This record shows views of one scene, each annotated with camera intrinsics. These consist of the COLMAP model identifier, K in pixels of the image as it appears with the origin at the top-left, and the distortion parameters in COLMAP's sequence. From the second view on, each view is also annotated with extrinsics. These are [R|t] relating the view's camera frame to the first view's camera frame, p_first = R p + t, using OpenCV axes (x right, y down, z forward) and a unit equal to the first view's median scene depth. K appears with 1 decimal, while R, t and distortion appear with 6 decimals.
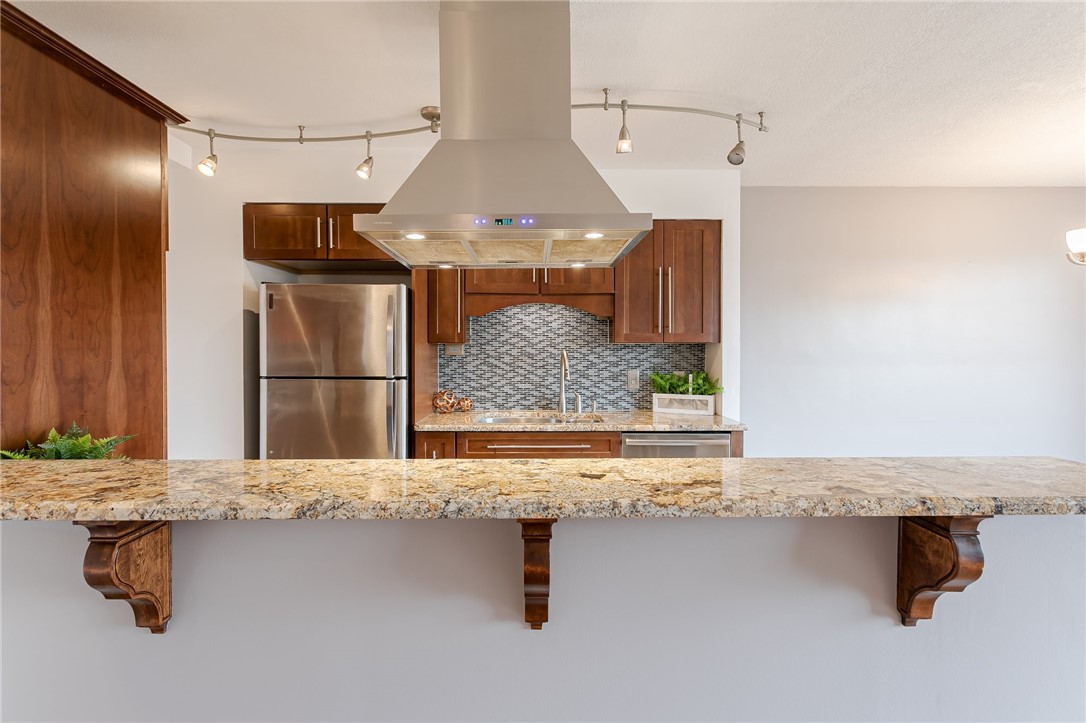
lens RADIAL K [[511.4, 0, 545.3], [0, 511.4, 351.7], [0, 0, 1]] dist [-0.001128, 0.001761]
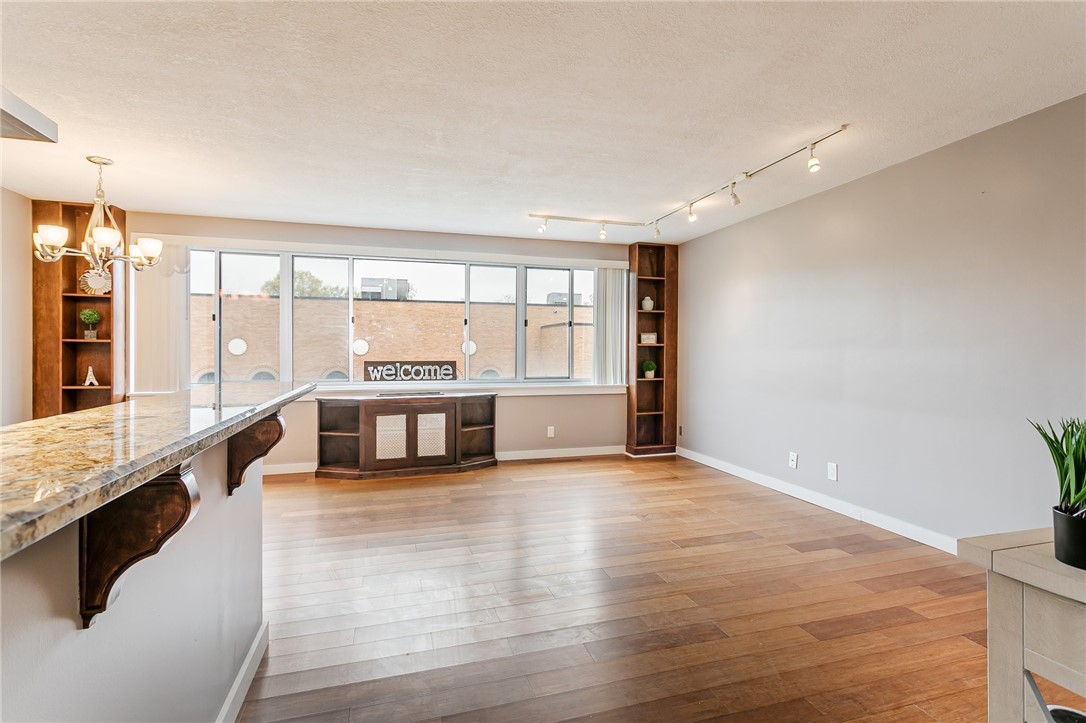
lens RADIAL K [[511.4, 0, 543.3], [0, 511.4, 355.1], [0, 0, 1]] dist [-0.001128, 0.001761]
pose [[-0.273147, -0.010218, 0.961918, -0.318595], [0.003265, 0.999928, 0.011549, 0.039116], [-0.961967, 0.006295, -0.273094, 0.177806]]
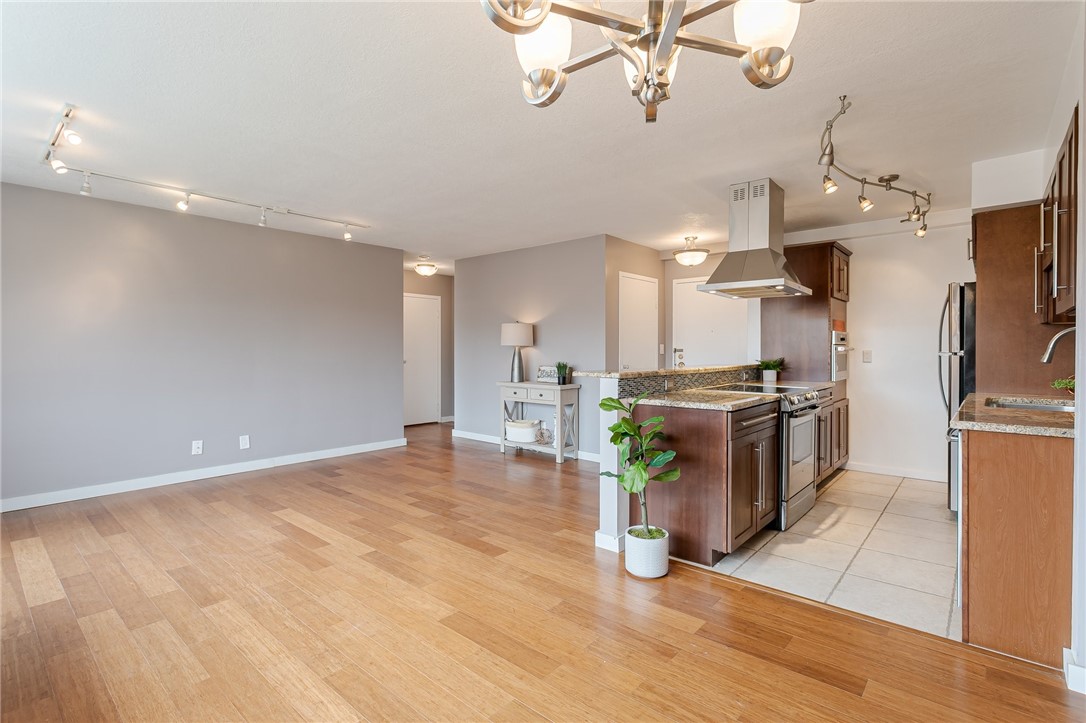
lens RADIAL K [[511.4, 0, 541.6], [0, 511.4, 353.6], [0, 0, 1]] dist [-0.001128, 0.001761]
pose [[-0.666569, 0.005173, -0.745426, 1.140941], [-0.006187, 0.999903, 0.012471, 0.033187], [0.745418, 0.012924, -0.666472, 0.882381]]
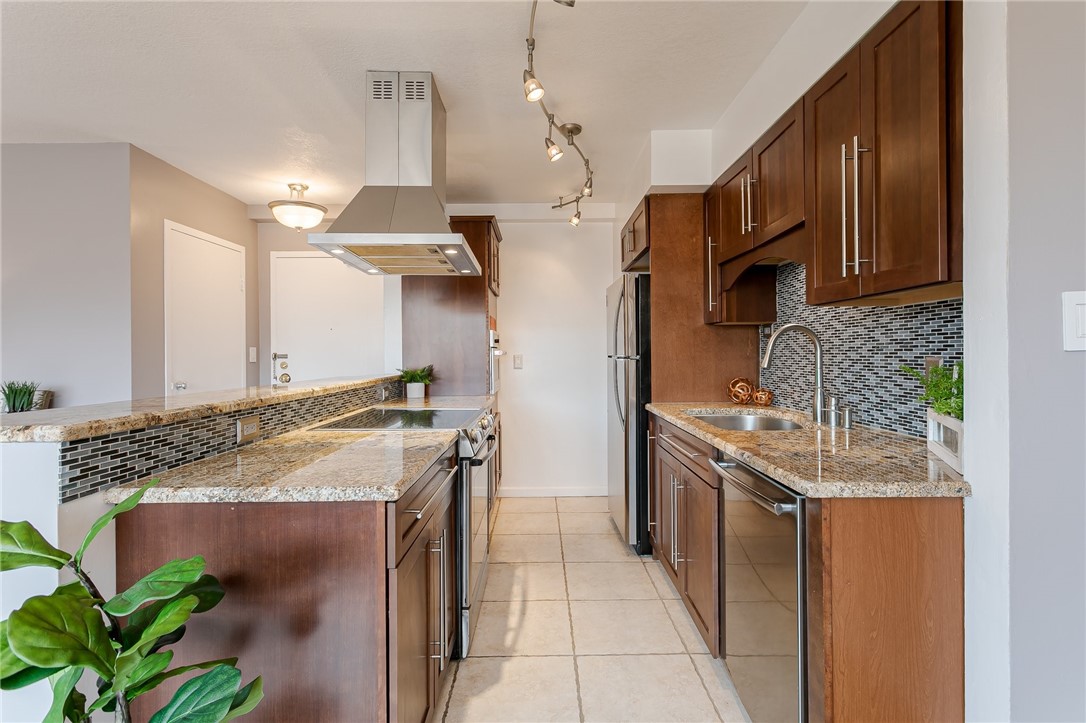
lens RADIAL K [[511.4, 0, 544.3], [0, 511.4, 354.3], [0, 0, 1]] dist [-0.001128, 0.001761]
pose [[-0.003781, 0.000080, -0.999993, 0.672232], [-0.001594, 0.999999, 0.000086, 0.035483], [0.999992, 0.001594, -0.003781, 0.665176]]
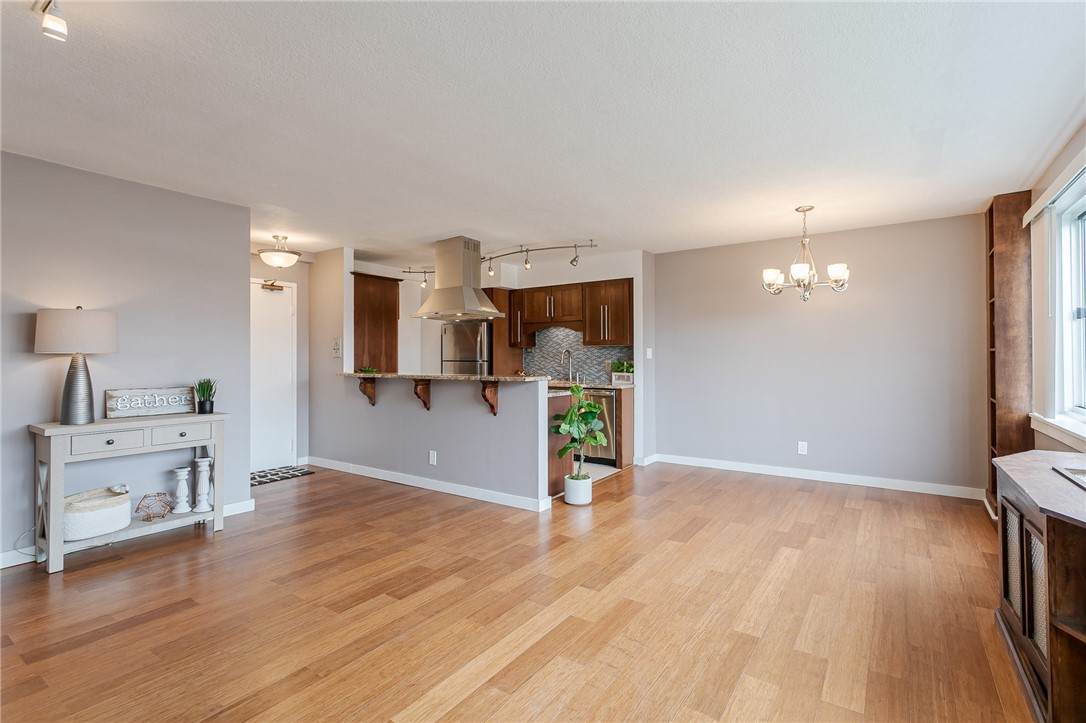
lens RADIAL K [[511.4, 0, 544.1], [0, 511.4, 353.1], [0, 0, 1]] dist [-0.001128, 0.001761]
pose [[0.815173, -0.008858, -0.579149, 1.086580], [-0.000833, 0.999864, -0.016464, 0.042752], [0.579217, 0.013904, 0.815055, -0.649486]]
